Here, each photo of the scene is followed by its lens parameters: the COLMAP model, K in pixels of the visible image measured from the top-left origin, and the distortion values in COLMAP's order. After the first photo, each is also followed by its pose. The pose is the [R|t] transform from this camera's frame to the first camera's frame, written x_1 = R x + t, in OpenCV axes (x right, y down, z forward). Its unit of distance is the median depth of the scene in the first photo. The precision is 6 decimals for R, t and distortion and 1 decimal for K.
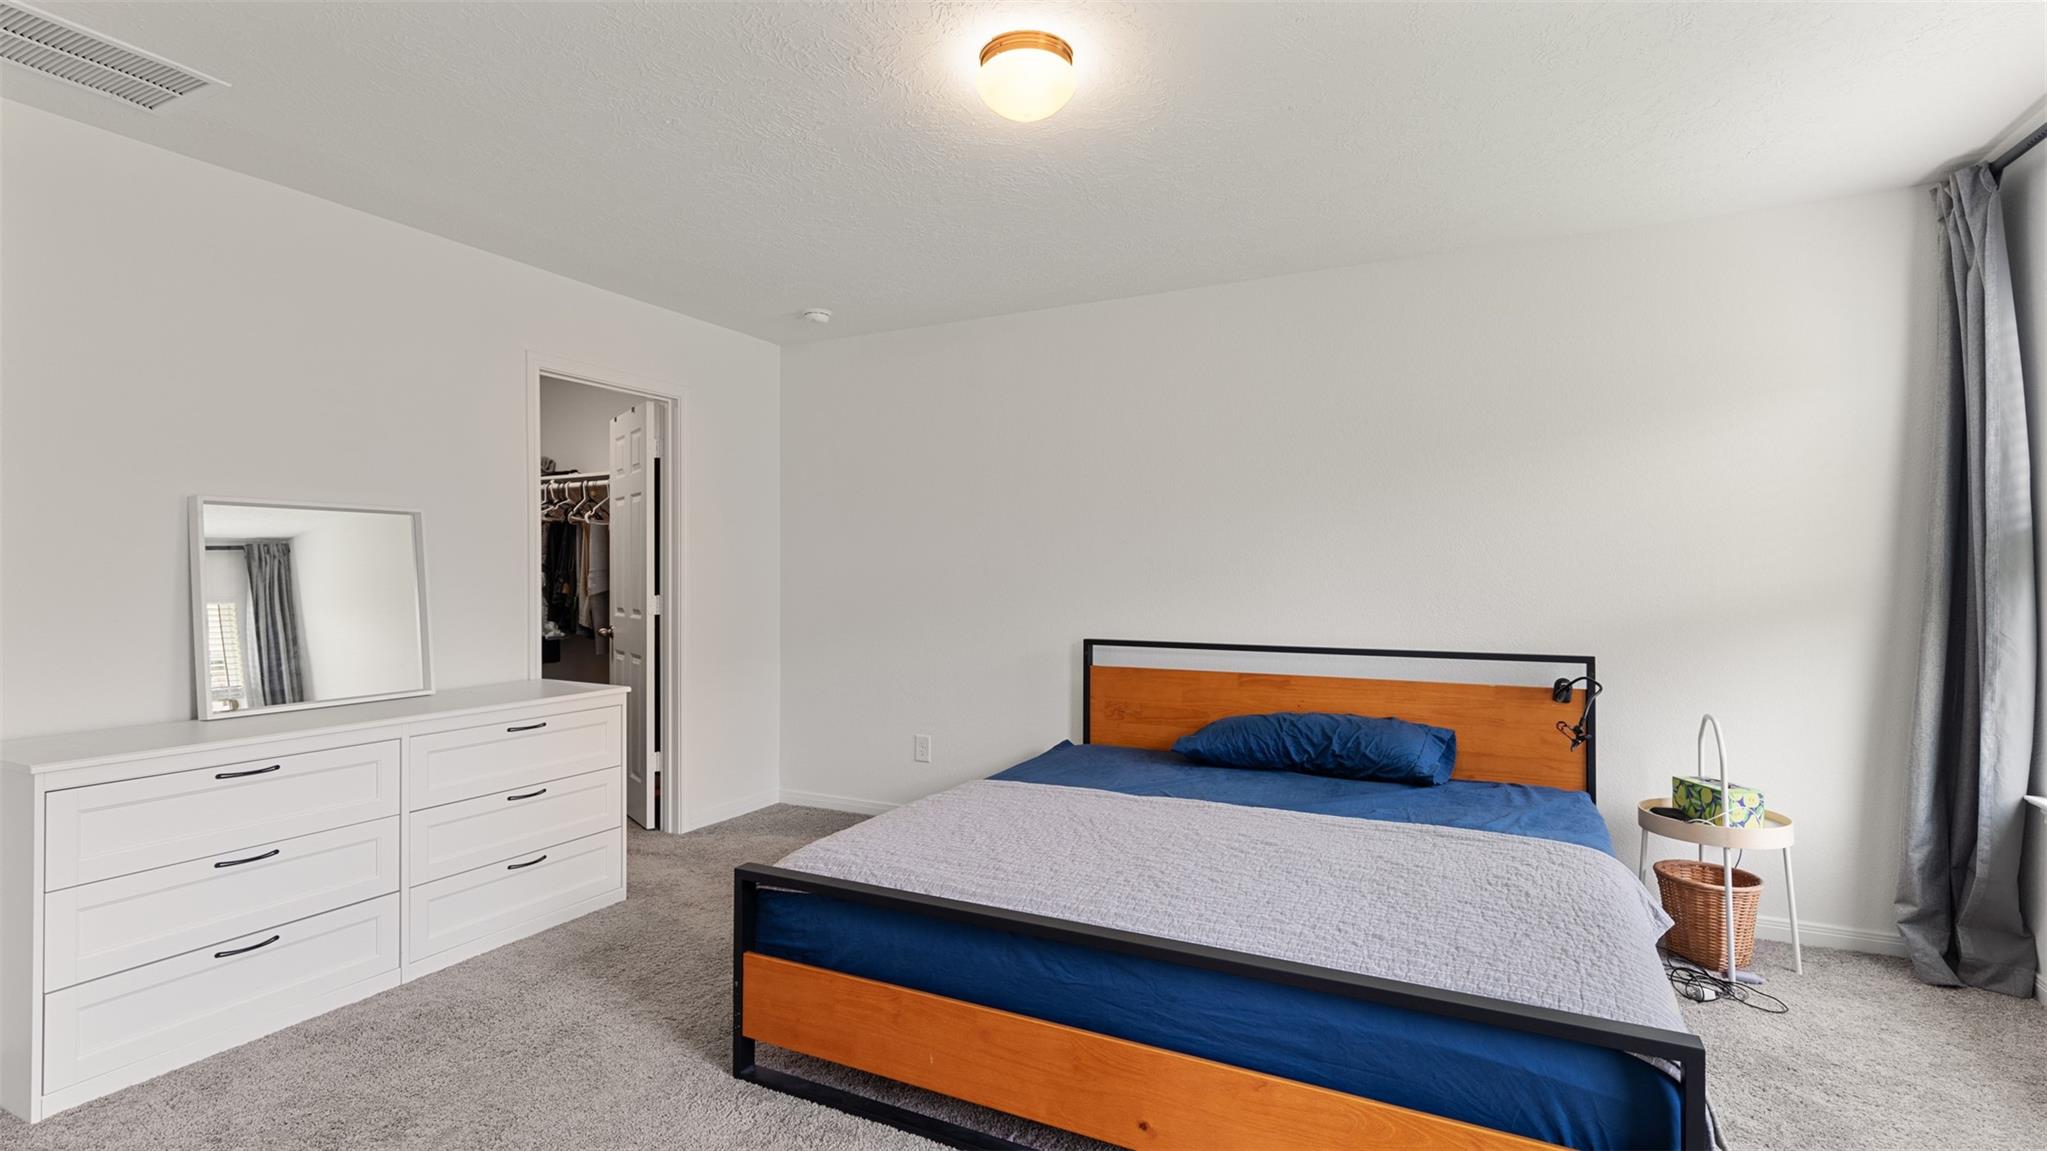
lens RADIAL K [[924.2, 0, 1020.9], [0, 924.2, 584.3], [0, 0, 1]] dist [0.009987, -0.000759]
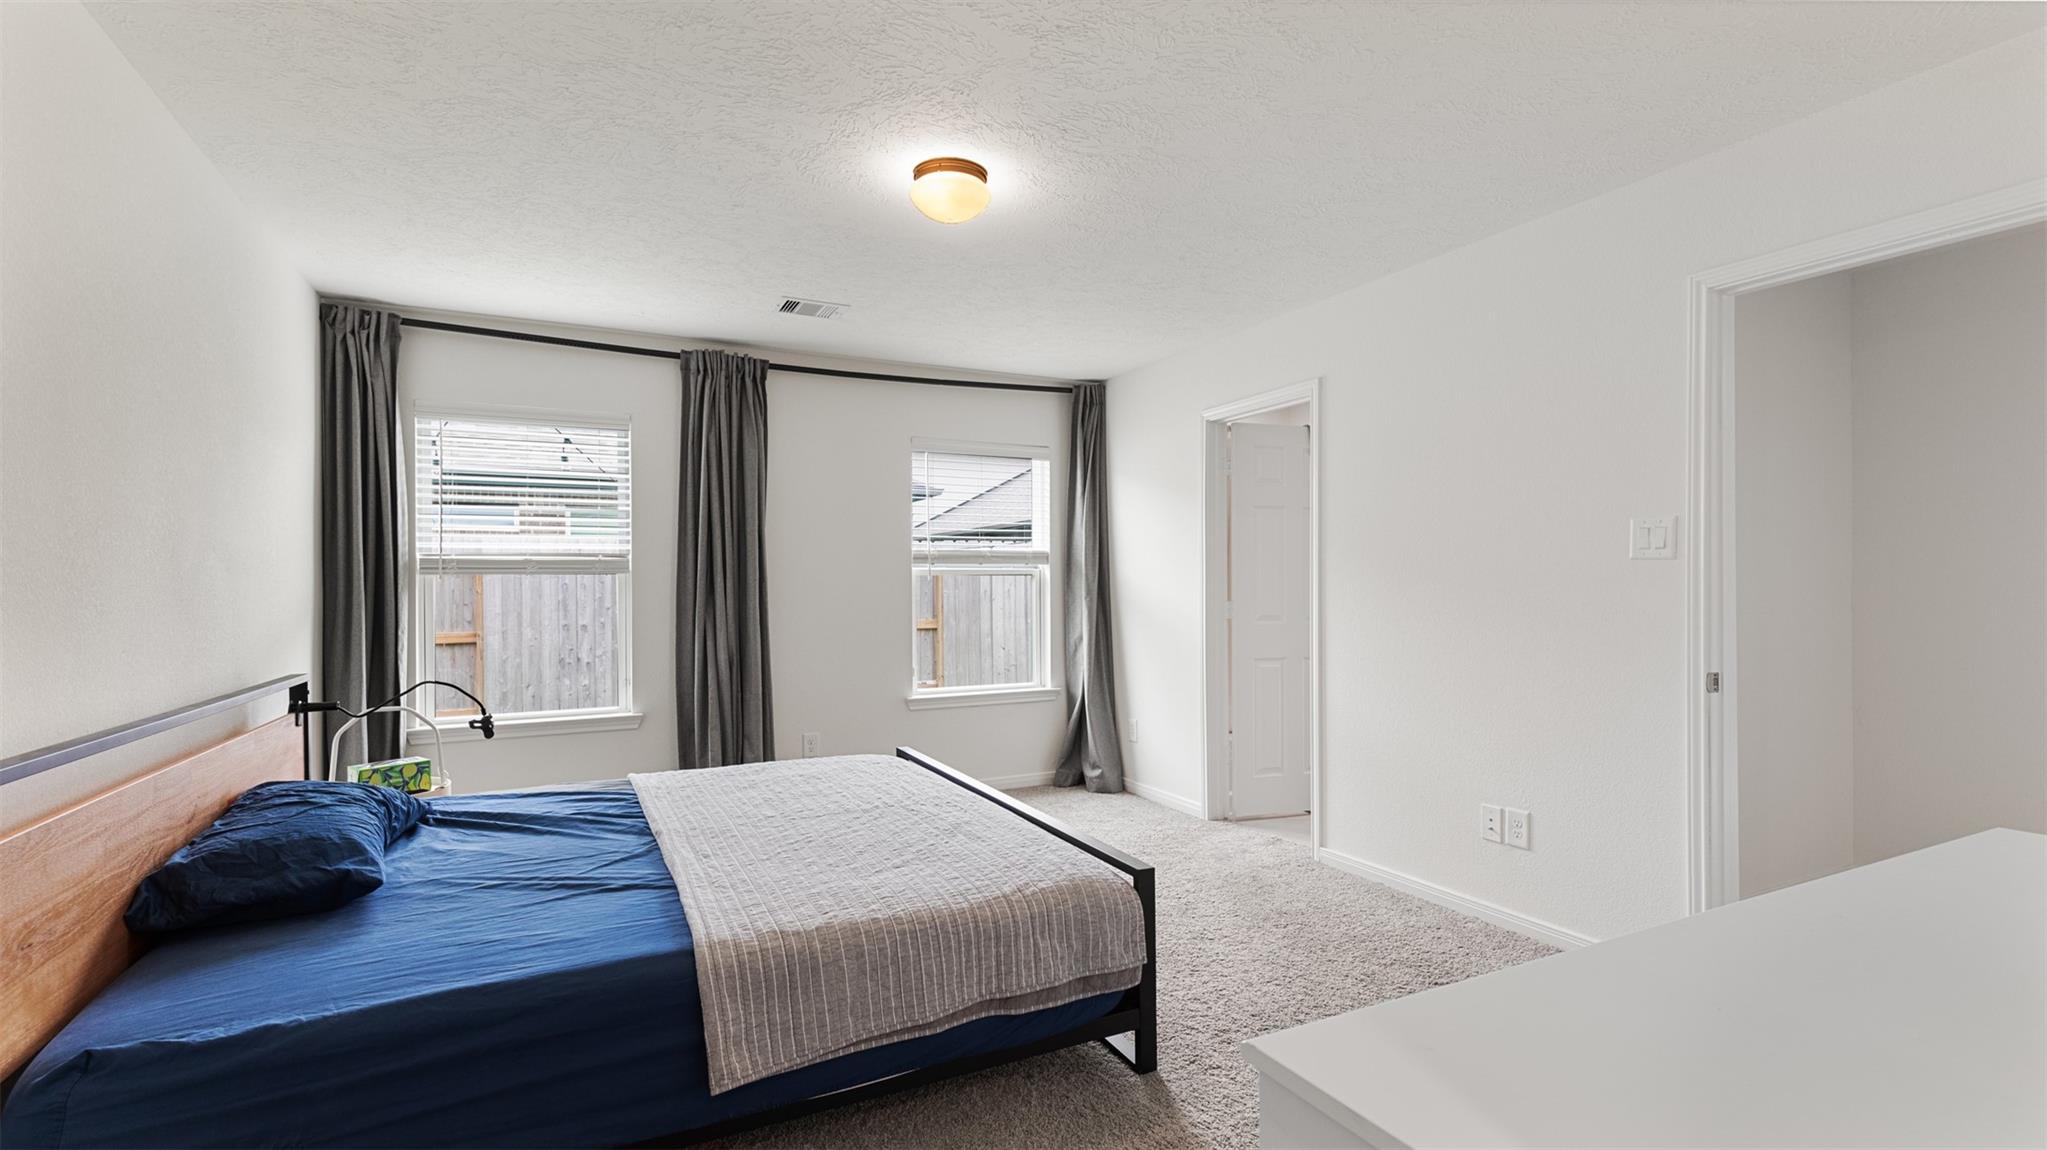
lens RADIAL K [[933.3, 0, 1023.5], [0, 933.3, 575.0], [0, 0, 1]] dist [0.012832, -0.000261]
pose [[-0.801048, 0.012687, 0.598465, -0.548218], [0.009878, 0.999919, -0.007976, -0.006362], [-0.598518, -0.000478, -0.801109, 1.299605]]
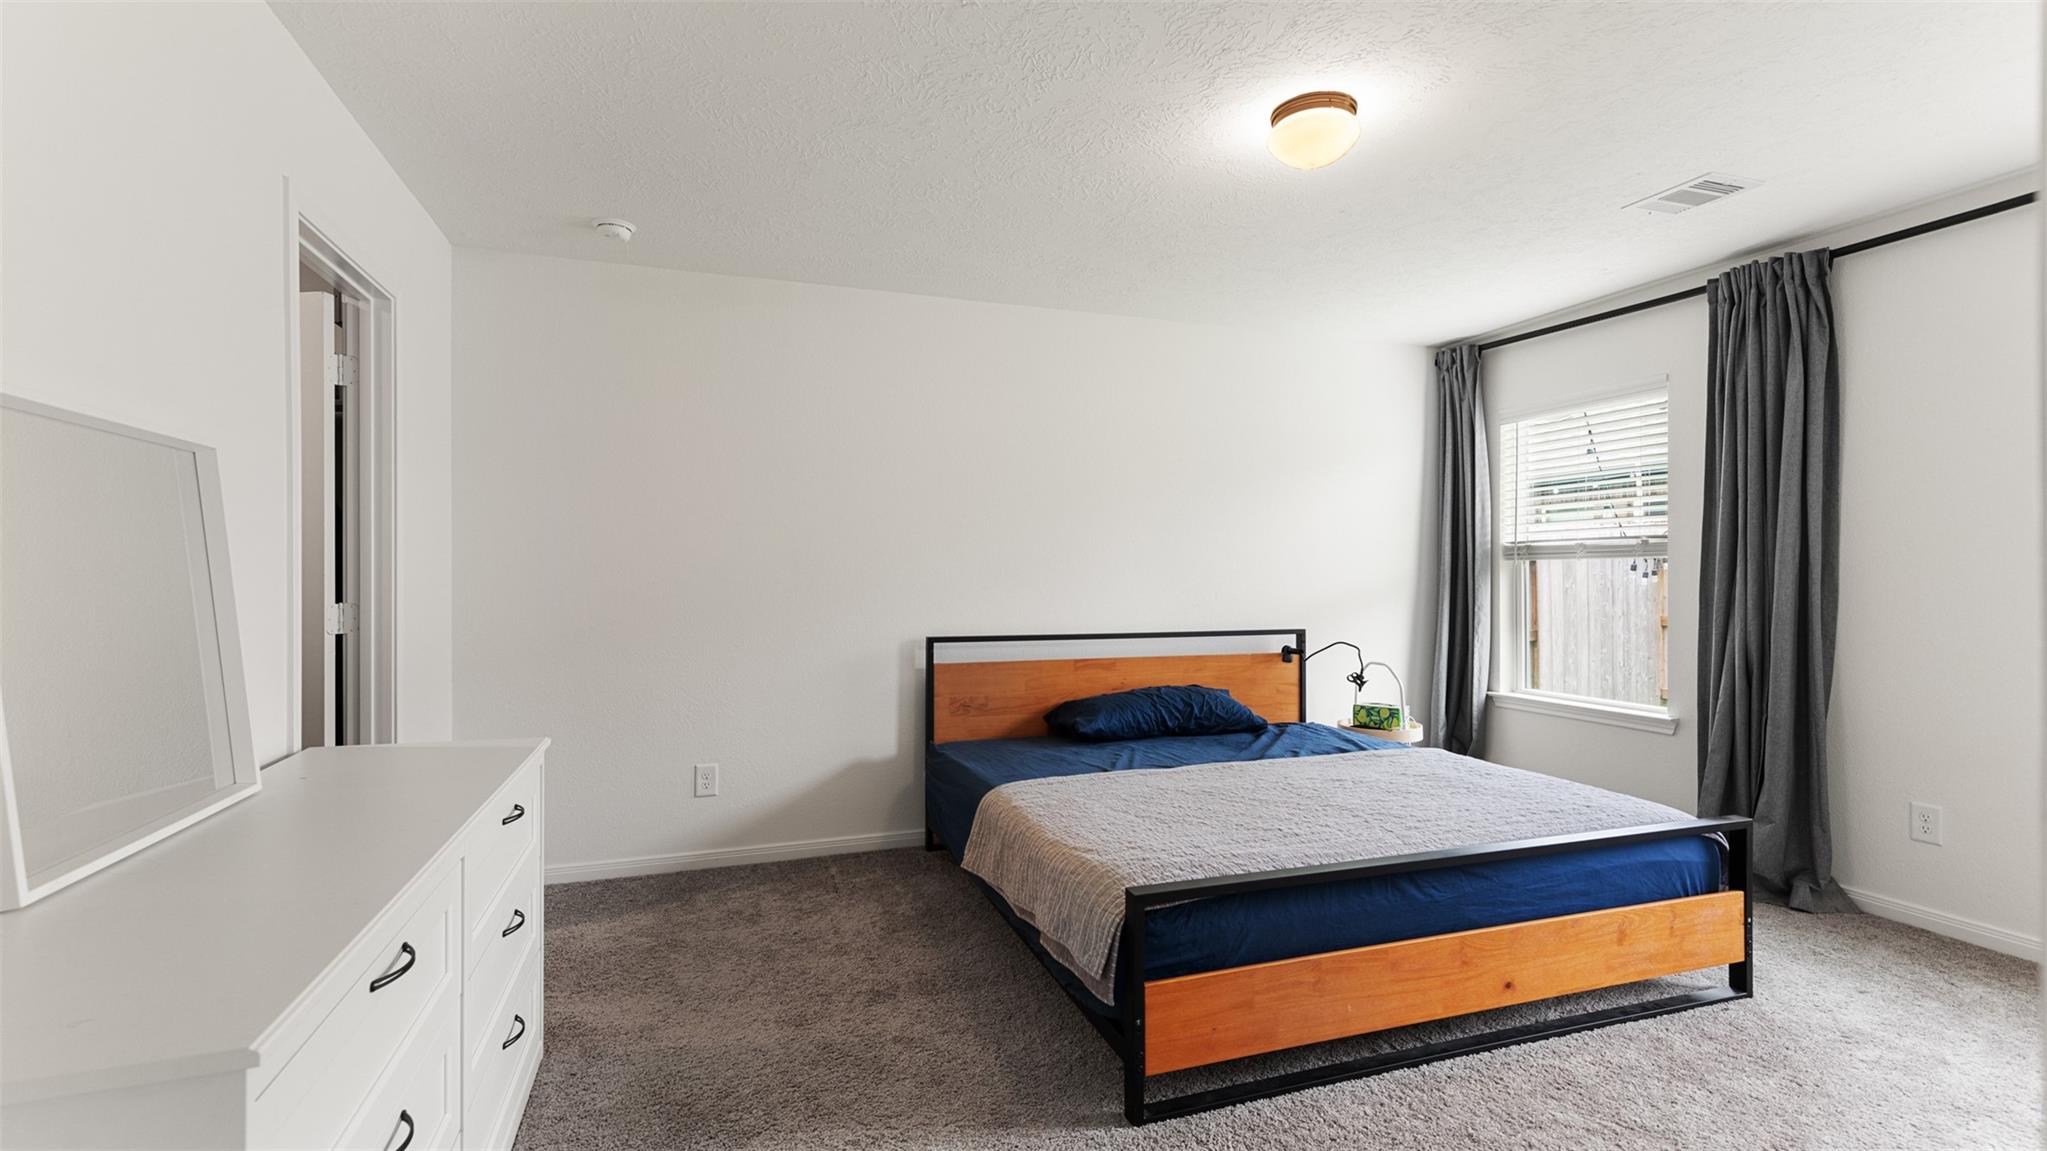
lens RADIAL K [[924.2, 0, 1020.9], [0, 924.2, 584.3], [0, 0, 1]] dist [0.009987, -0.000759]
pose [[0.700176, -0.009040, 0.713913, -0.697539], [0.006907, 0.999959, 0.005889, -0.002149], [-0.713937, 0.000808, 0.700210, 0.302994]]
